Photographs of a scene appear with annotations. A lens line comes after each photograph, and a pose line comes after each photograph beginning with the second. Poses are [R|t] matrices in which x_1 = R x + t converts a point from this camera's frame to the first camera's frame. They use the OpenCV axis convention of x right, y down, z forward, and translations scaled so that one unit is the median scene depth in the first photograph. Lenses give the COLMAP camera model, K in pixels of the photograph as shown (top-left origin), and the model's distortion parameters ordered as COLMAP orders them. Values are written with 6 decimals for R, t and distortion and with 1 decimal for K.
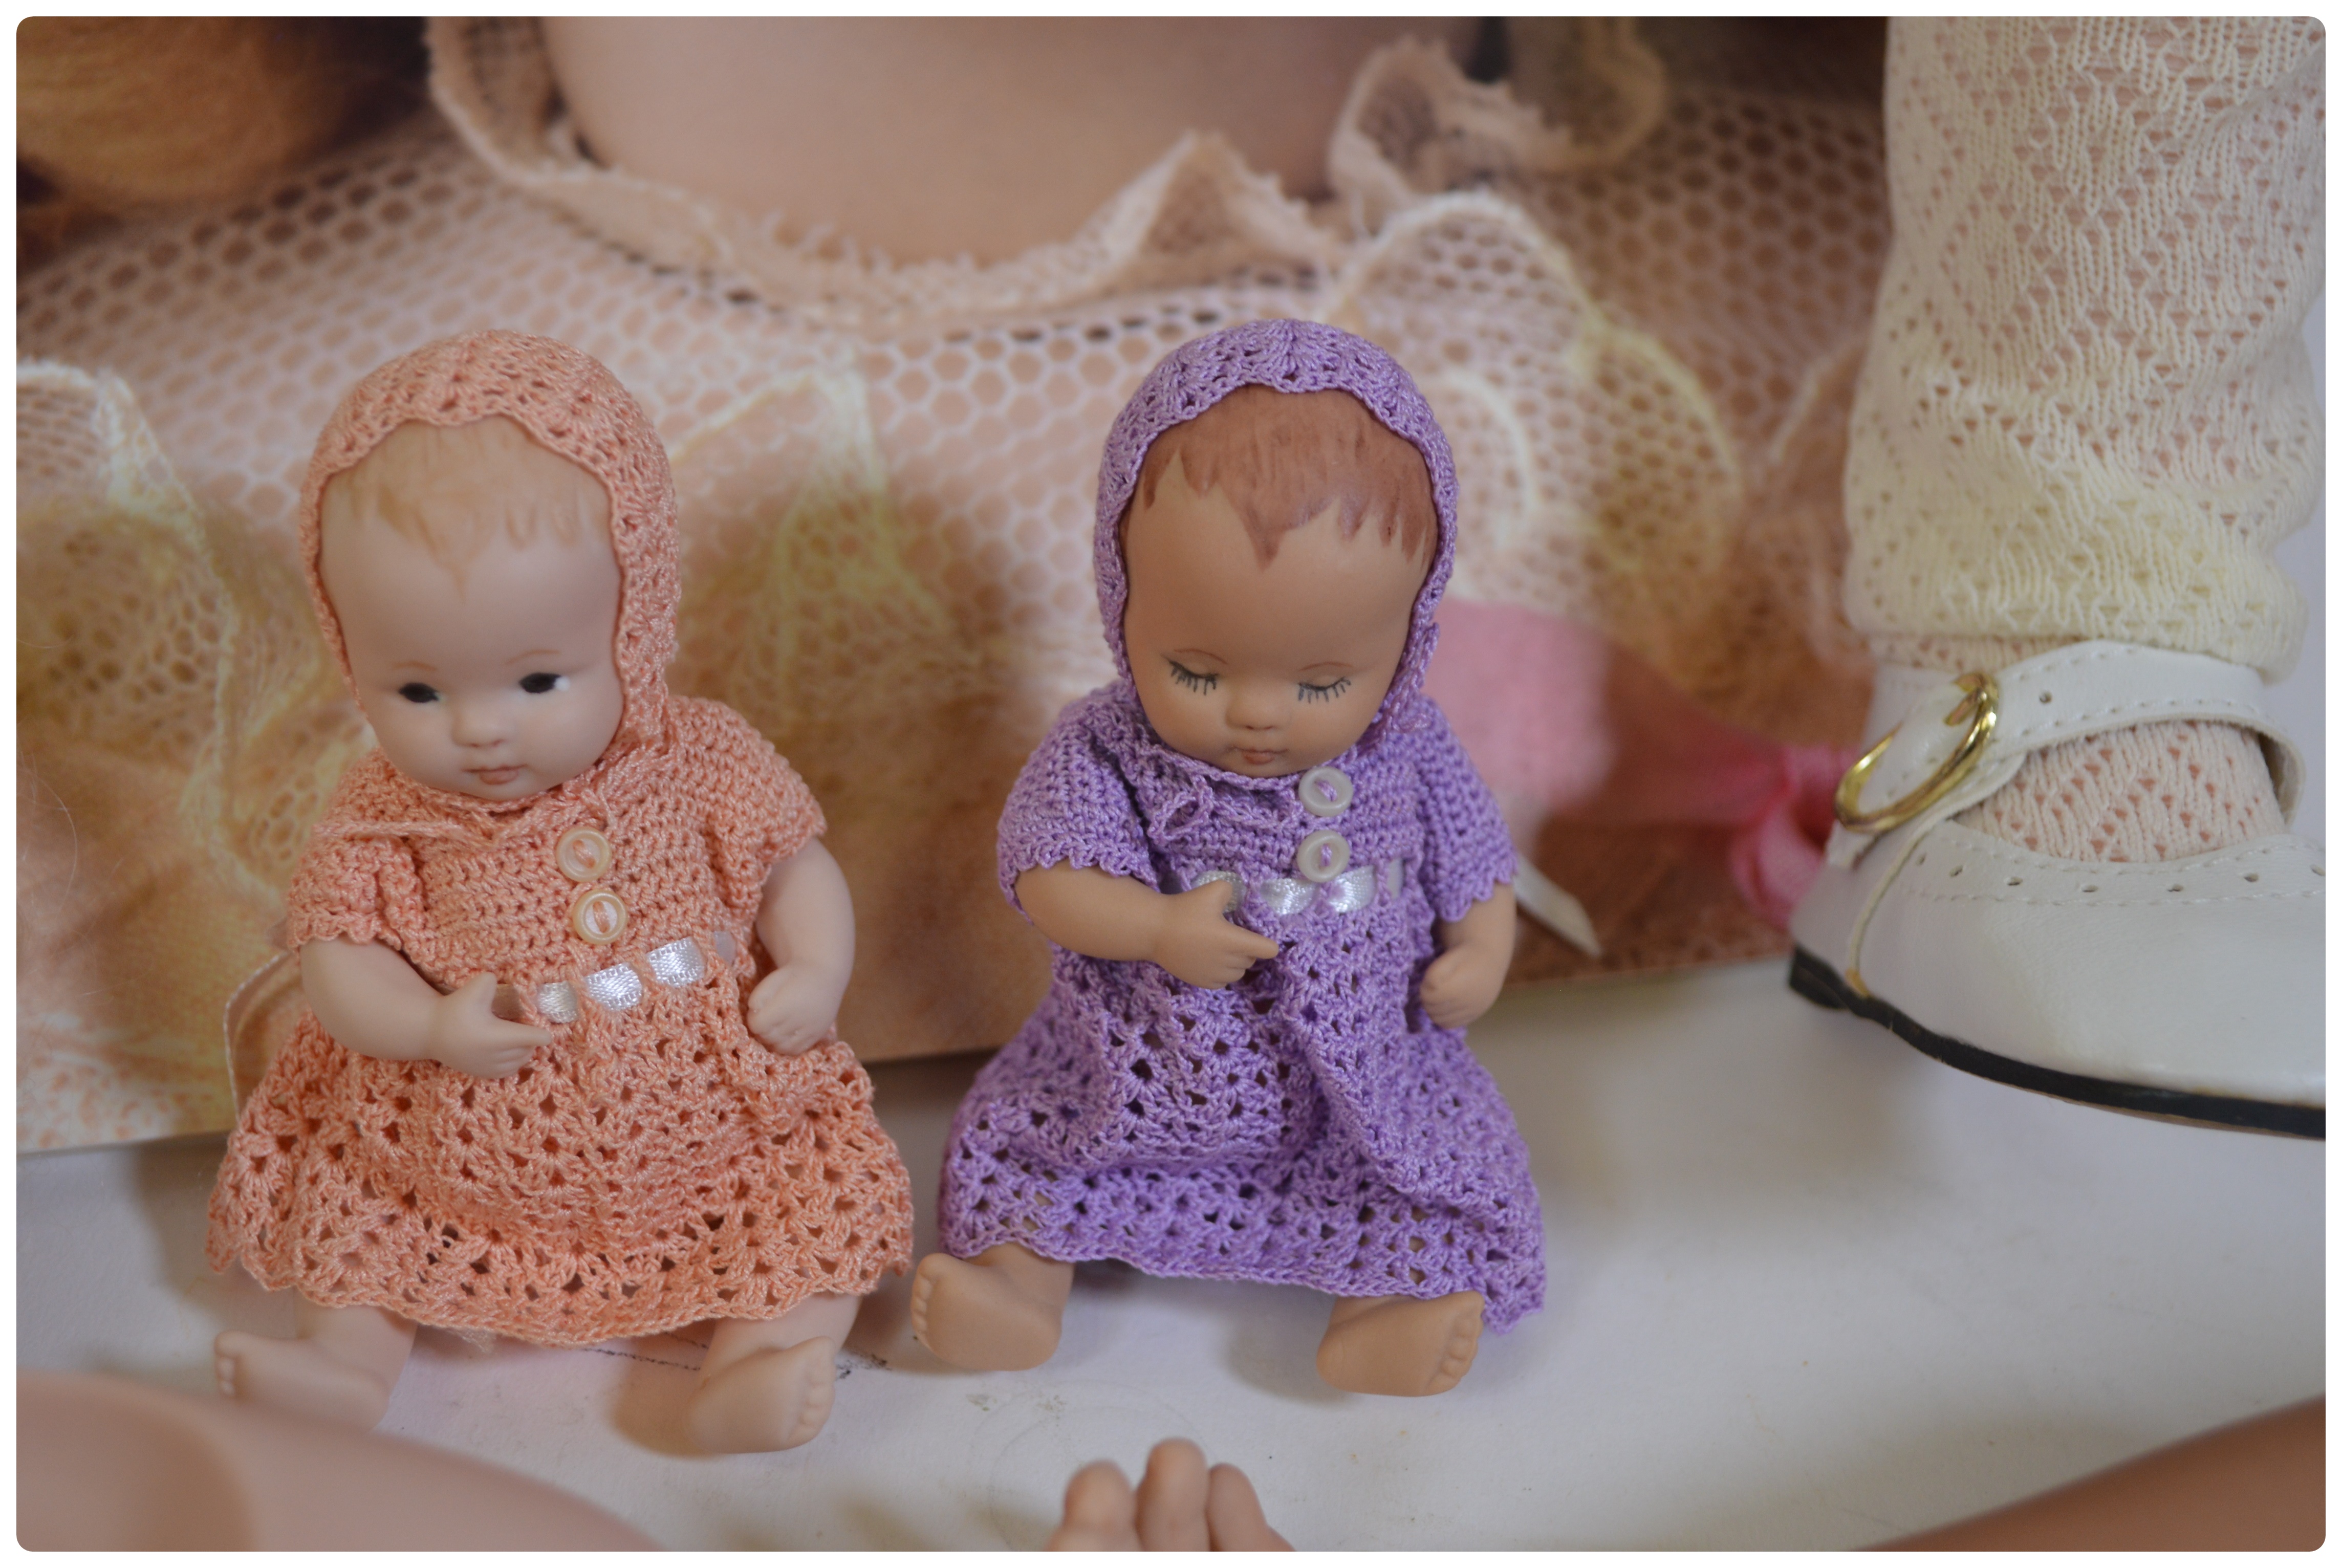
lens RADIAL K [[3291.2, 0, 1171.0], [0, 3291.2, 784.0], [0, 0, 1]] dist [-0.017850, -0.035628]
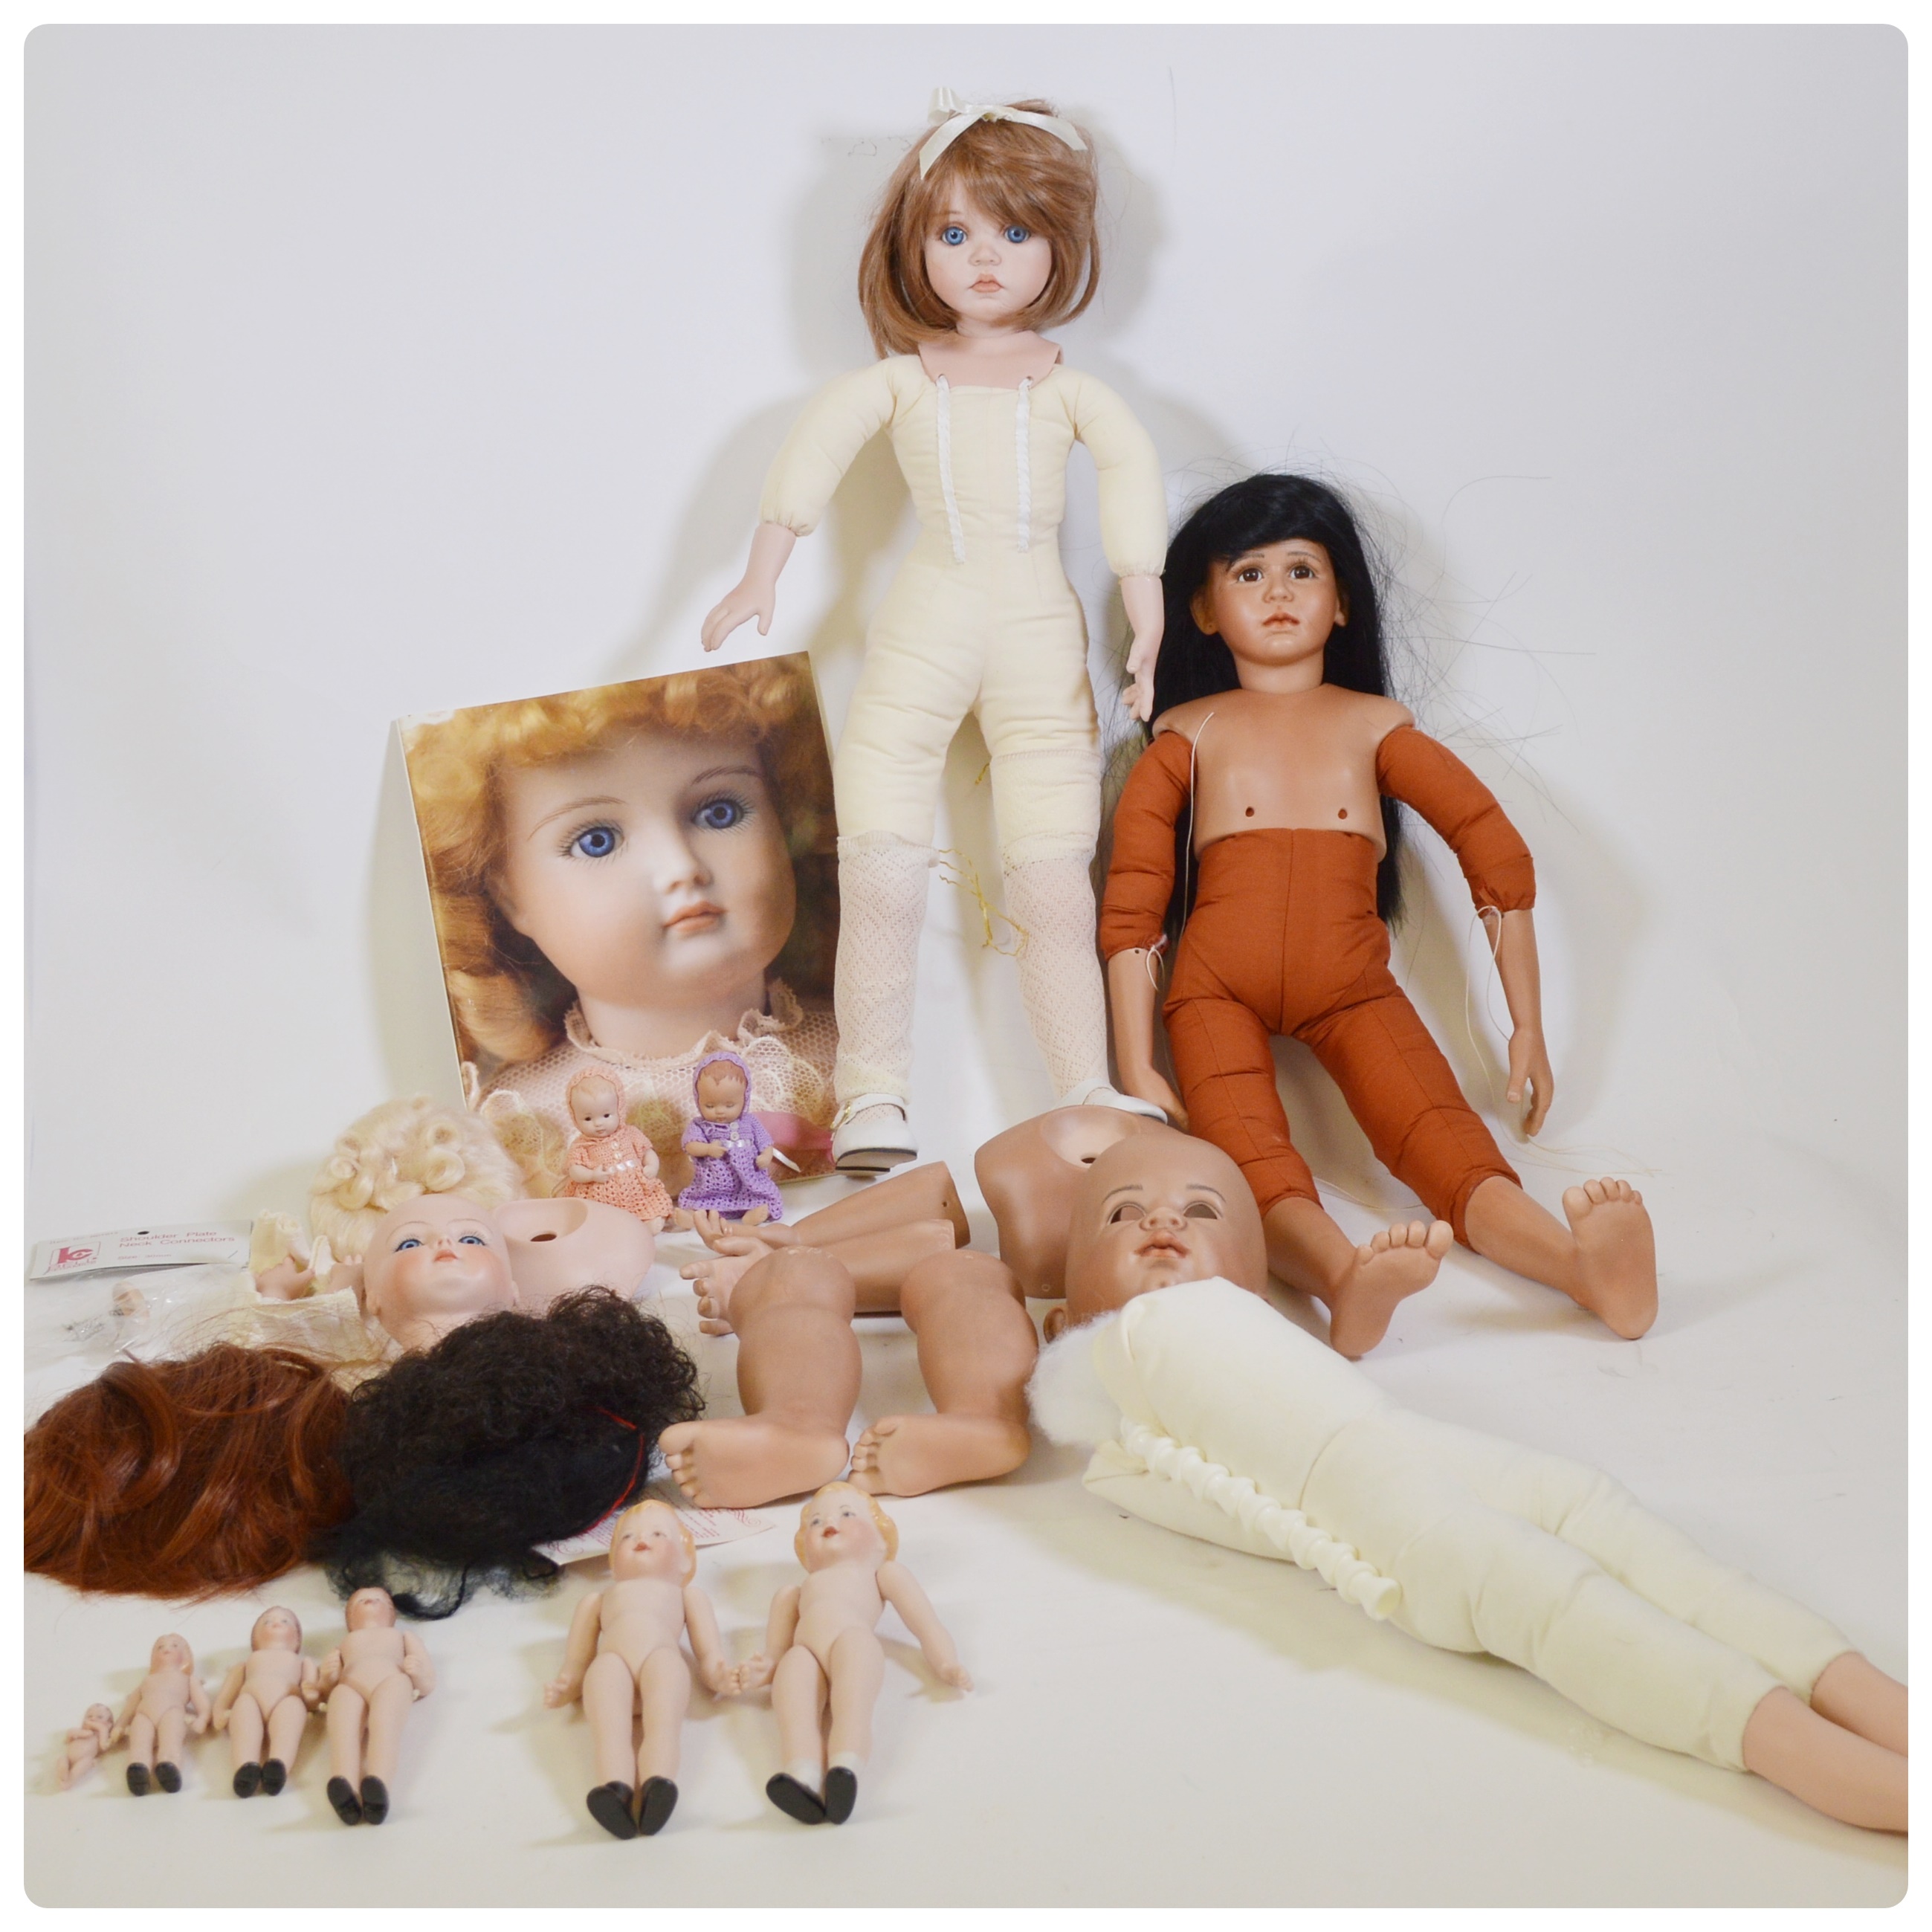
lens RADIAL K [[3118.3, 0, 966.0], [0, 3118.3, 966.0], [0, 0, 1]] dist [-0.029714, -0.054204]
pose [[0.994002, -0.104567, 0.032028, 0.316423], [0.109311, 0.958860, -0.261991, 1.263204], [-0.003315, 0.263920, 0.964539, -4.596784]]
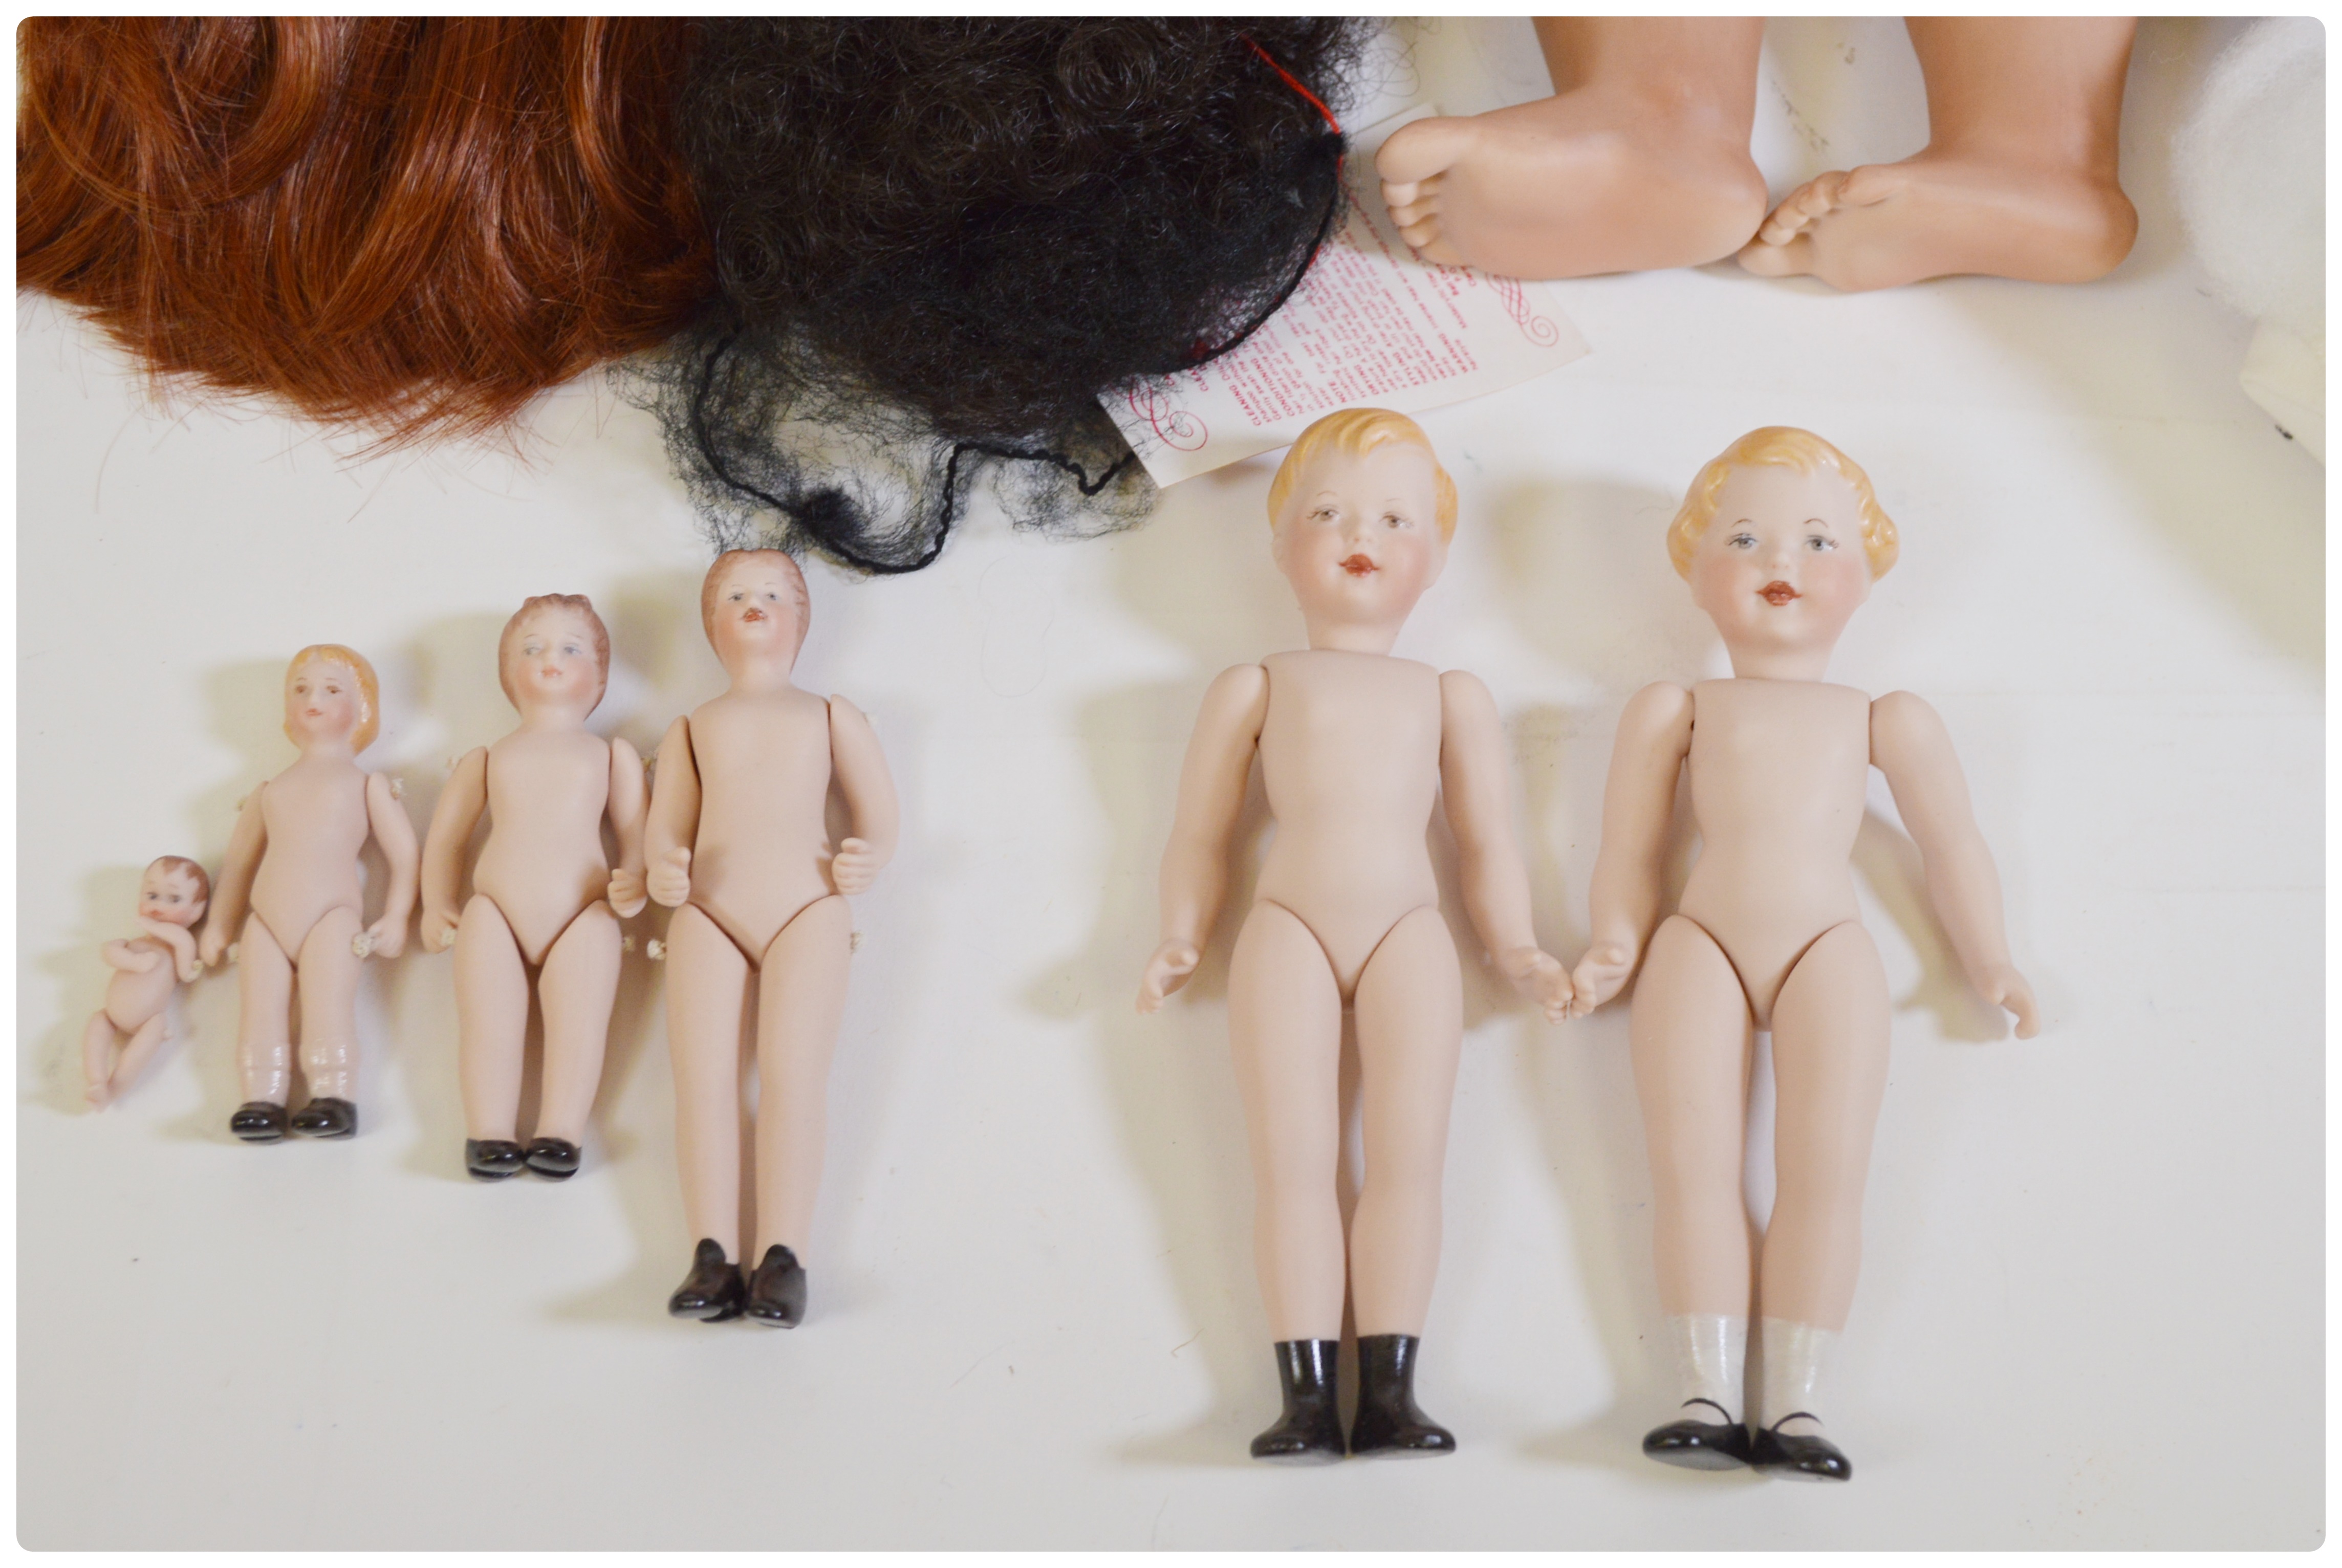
lens RADIAL K [[2446.4, 0, 1171.0], [0, 2446.4, 784.0], [0, 0, 1]] dist [-0.067459, 0.025122]
pose [[0.999496, 0.026833, -0.016968, -0.163013], [-0.014470, 0.860751, 0.508820, 0.204490], [0.028258, -0.508318, 0.860706, -1.606383]]
